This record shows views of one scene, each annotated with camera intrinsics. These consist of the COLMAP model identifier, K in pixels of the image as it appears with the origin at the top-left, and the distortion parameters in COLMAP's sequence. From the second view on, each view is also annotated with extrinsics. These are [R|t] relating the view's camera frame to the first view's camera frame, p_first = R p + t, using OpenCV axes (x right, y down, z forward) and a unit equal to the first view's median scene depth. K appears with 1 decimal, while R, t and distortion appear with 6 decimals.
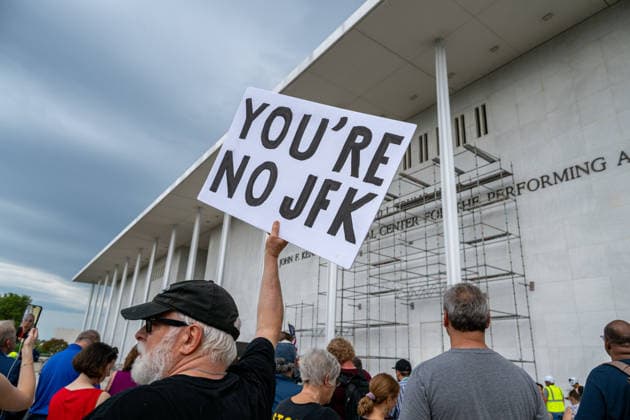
lens RADIAL K [[425.0, 0, 318.9], [0, 425.0, 211.4], [0, 0, 1]] dist [0.002488, 0.000352]
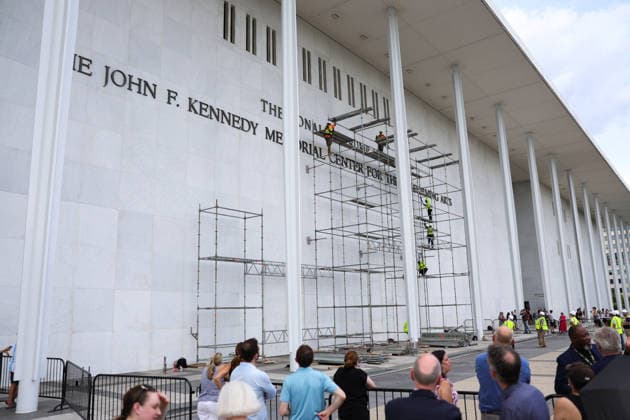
lens RADIAL K [[500.6, 0, 316.3], [0, 500.6, 210.8], [0, 0, 1]] dist [-0.057335, 0.001330]
pose [[-0.263820, 0.164580, 0.950427, -0.974386], [-0.309944, 0.918617, -0.245106, 0.508991], [-0.913419, -0.359243, -0.191339, 1.552484]]
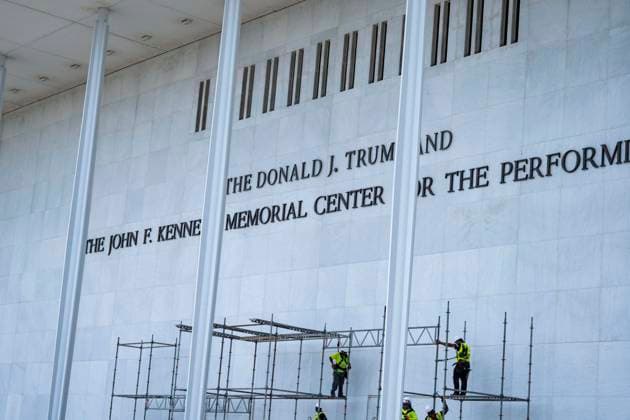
lens RADIAL K [[1269.8, 0, 312.6], [0, 1269.8, 209.0], [0, 0, 1]] dist [0.020016, 0.174532]
pose [[0.997846, 0.041094, 0.051124, 0.090027], [-0.048163, 0.988143, 0.145786, -0.212661], [-0.044527, -0.147935, 0.987994, -0.569659]]
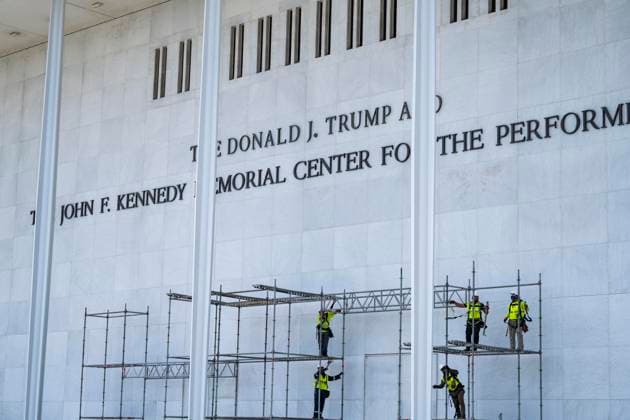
lens RADIAL K [[1269.8, 0, 312.6], [0, 1269.8, 209.0], [0, 0, 1]] dist [0.020016, 0.174532]
pose [[0.983204, 0.008629, 0.182304, -0.136131], [-0.040788, 0.984006, 0.173403, -0.219429], [-0.177892, -0.177927, 0.967831, -0.573508]]
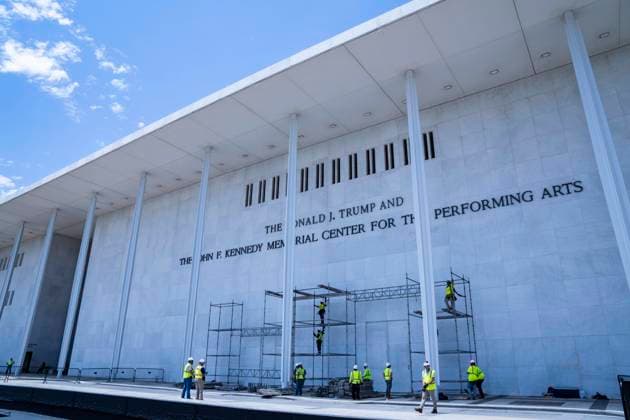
lens RADIAL K [[432.1, 0, 312.0], [0, 432.1, 207.0], [0, 0, 1]] dist [-0.134334, 0.115121]
pose [[0.940132, 0.090025, 0.328706, -0.309249], [-0.086885, 0.995923, -0.024261, 0.007695], [-0.329550, -0.005751, 0.944121, 0.018340]]
